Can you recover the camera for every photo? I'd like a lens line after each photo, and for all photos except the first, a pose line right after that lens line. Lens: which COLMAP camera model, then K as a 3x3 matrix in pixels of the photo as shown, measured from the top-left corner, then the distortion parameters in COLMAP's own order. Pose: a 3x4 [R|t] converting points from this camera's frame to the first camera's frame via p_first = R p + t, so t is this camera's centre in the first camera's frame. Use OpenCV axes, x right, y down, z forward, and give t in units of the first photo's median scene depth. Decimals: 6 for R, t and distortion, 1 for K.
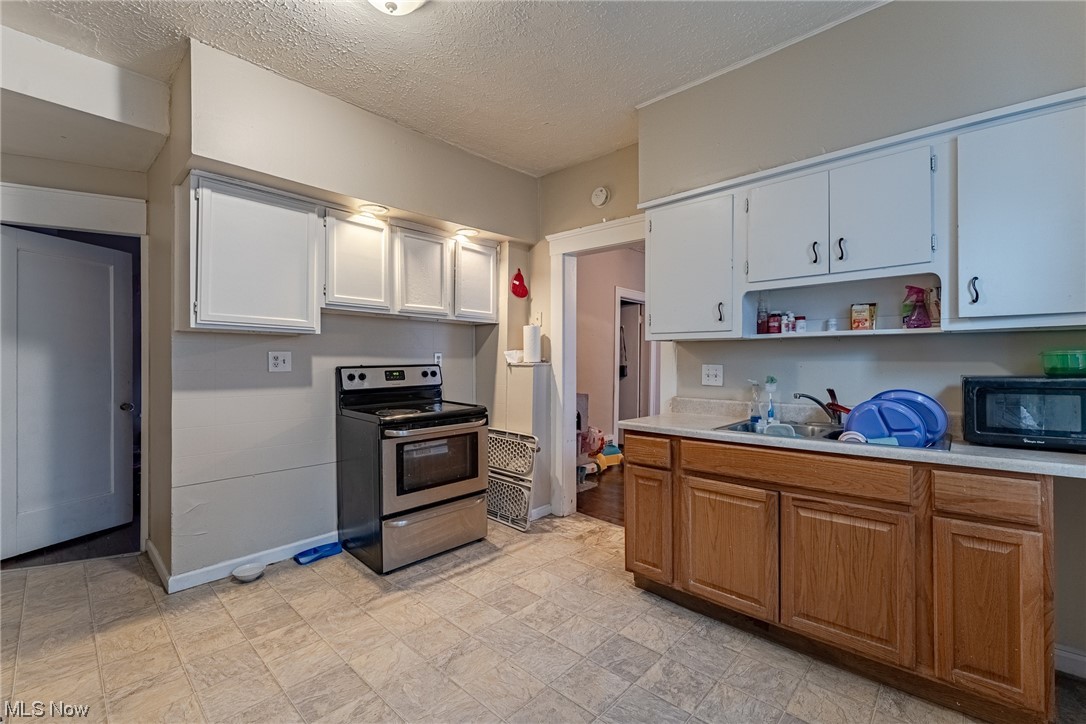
lens RADIAL K [[460.7, 0, 542.5], [0, 460.7, 360.6], [0, 0, 1]] dist [-0.000370, 0.000275]
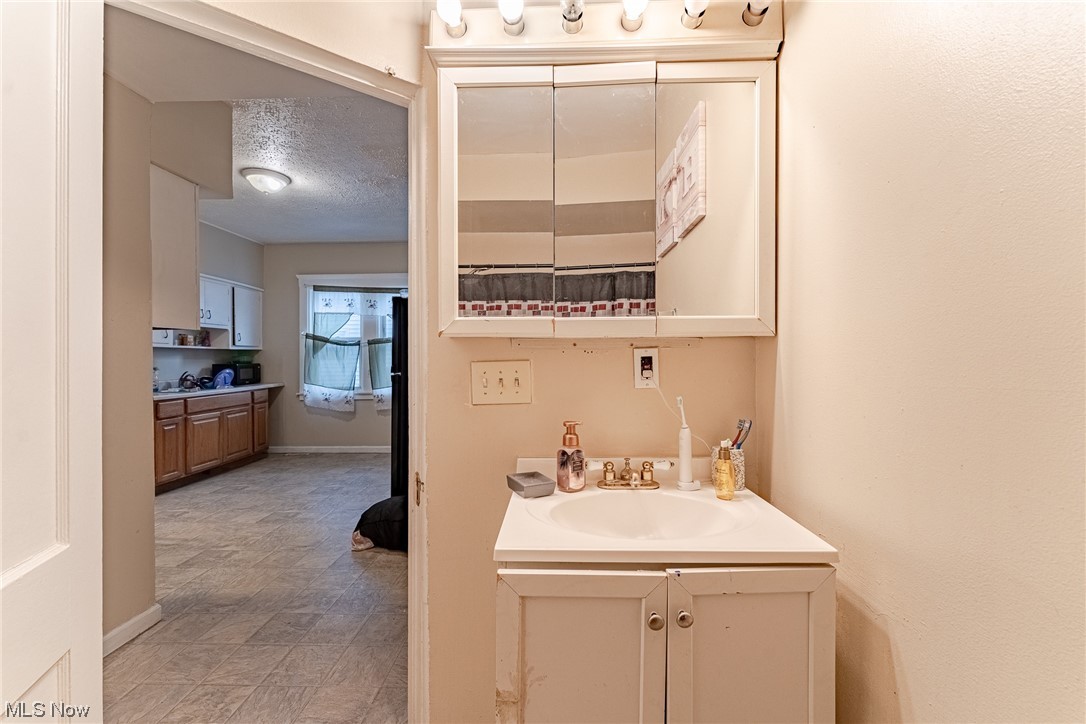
lens RADIAL K [[438.5, 0, 543.7], [0, 438.5, 360.7], [0, 0, 1]] dist [0.000050, 0.000008]
pose [[-0.664445, -0.000301, 0.747337, -2.182467], [0.003707, 0.999986, 0.003698, 0.006269], [-0.747328, 0.005227, -0.664435, 1.135740]]
